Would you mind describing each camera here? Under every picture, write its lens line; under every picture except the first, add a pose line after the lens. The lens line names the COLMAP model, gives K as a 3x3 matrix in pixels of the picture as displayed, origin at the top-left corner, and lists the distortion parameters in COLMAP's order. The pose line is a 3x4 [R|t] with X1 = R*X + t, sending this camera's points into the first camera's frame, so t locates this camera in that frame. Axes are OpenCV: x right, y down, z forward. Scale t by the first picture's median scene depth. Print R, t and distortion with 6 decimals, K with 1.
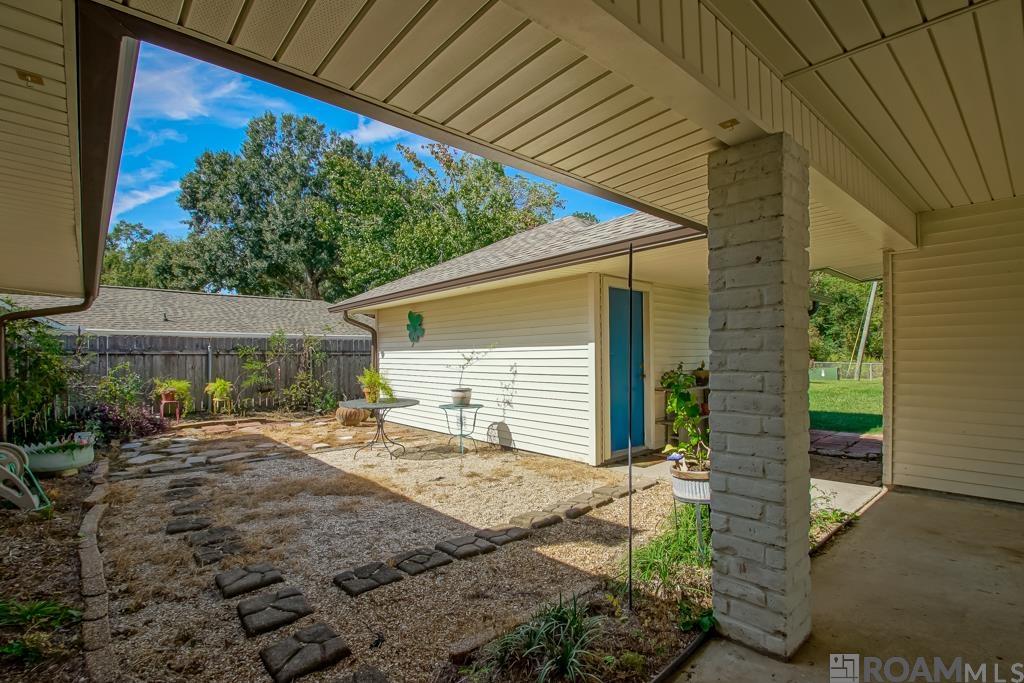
lens RADIAL K [[440.9, 0, 489.0], [0, 440.9, 351.5], [0, 0, 1]] dist [0.020516, -0.017296]
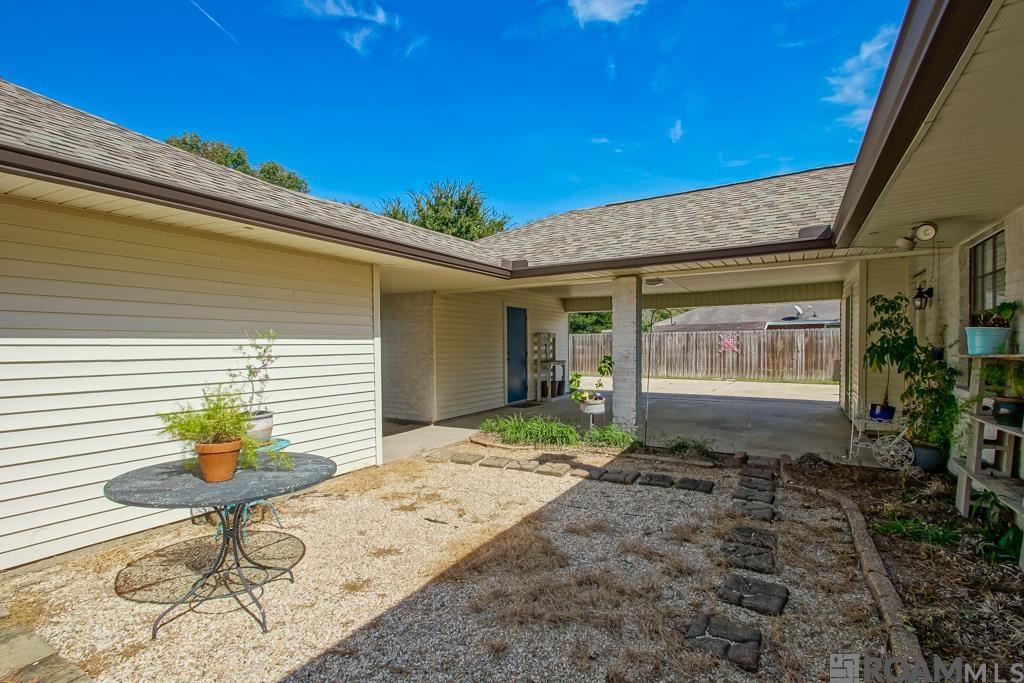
lens RADIAL K [[480.9, 0, 487.0], [0, 480.9, 349.0], [0, 0, 1]] dist [0.020883, -0.024902]
pose [[-0.279114, 0.002020, 0.960256, -1.051631], [-0.007511, 0.999963, -0.004287, 0.009417], [-0.960229, -0.008409, -0.279088, 1.330128]]
